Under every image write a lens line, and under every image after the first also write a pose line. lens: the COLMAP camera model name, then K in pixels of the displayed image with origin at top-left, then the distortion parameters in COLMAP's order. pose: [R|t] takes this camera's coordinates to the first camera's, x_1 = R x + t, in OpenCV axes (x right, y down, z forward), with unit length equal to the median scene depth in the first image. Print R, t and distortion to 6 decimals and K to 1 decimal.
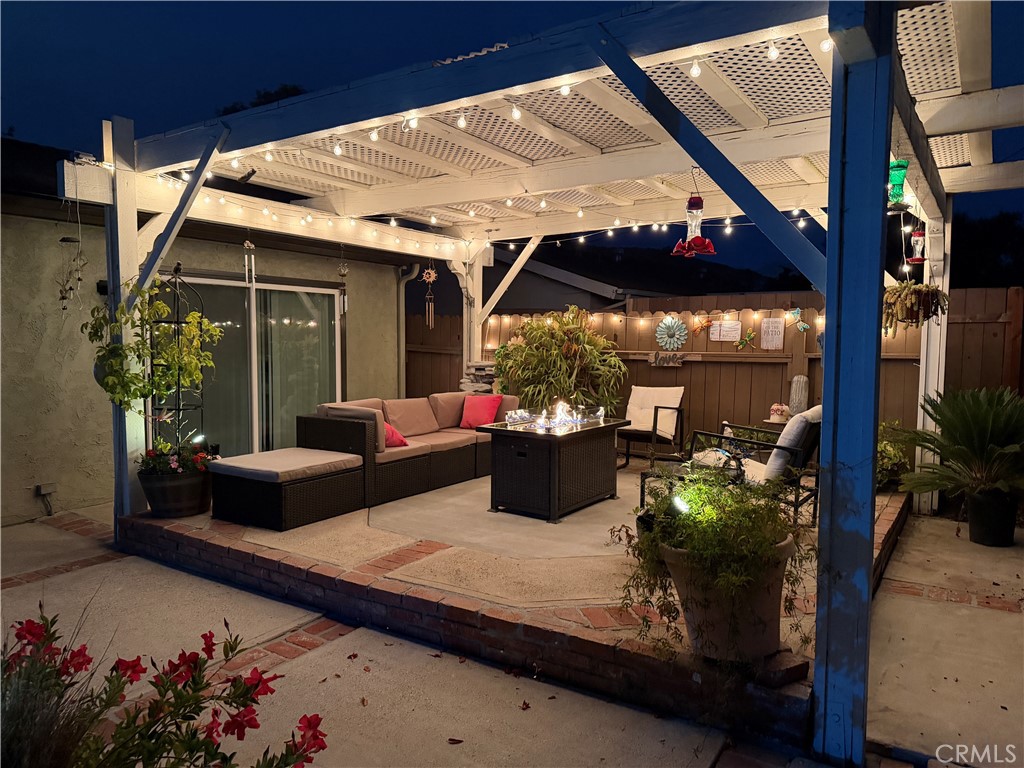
lens RADIAL K [[708.2, 0, 512.0], [0, 708.2, 384.0], [0, 0, 1]] dist [0.093748, -0.109992]
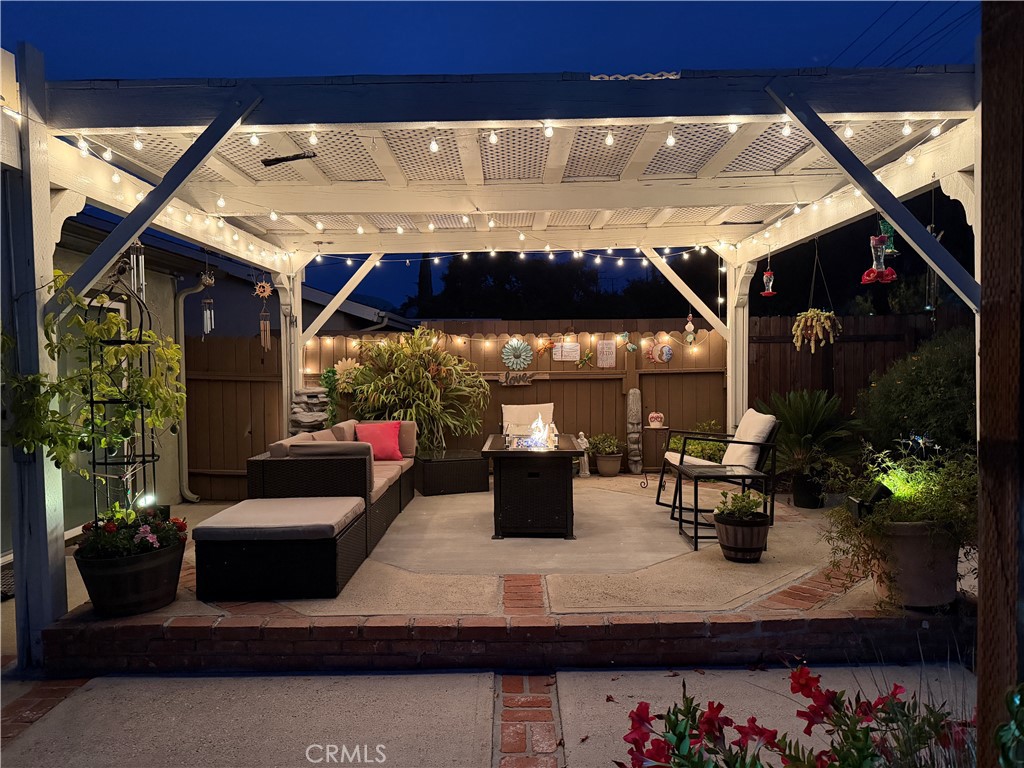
lens RADIAL K [[708.2, 0, 512.0], [0, 708.2, 384.0], [0, 0, 1]] dist [0.093748, -0.109992]
pose [[0.833923, -0.031048, 0.551006, -0.516224], [0.051167, 0.998466, -0.021178, -0.007009], [-0.549503, 0.045854, 0.834232, 0.176040]]
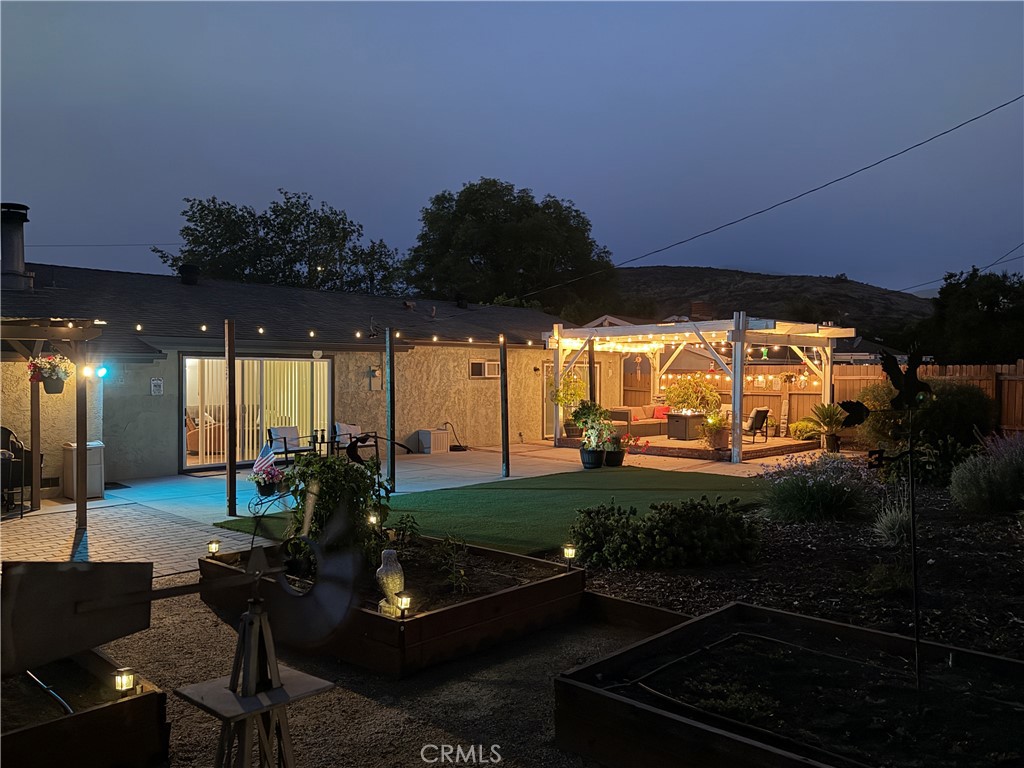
lens RADIAL K [[804.3, 0, 512.0], [0, 804.3, 384.0], [0, 0, 1]] dist [0.083204, -0.000126]
pose [[0.982803, 0.002179, -0.184643, -0.046292], [-0.011516, 0.998707, -0.049510, 0.113057], [0.184296, 0.050785, 0.981558, -2.695509]]
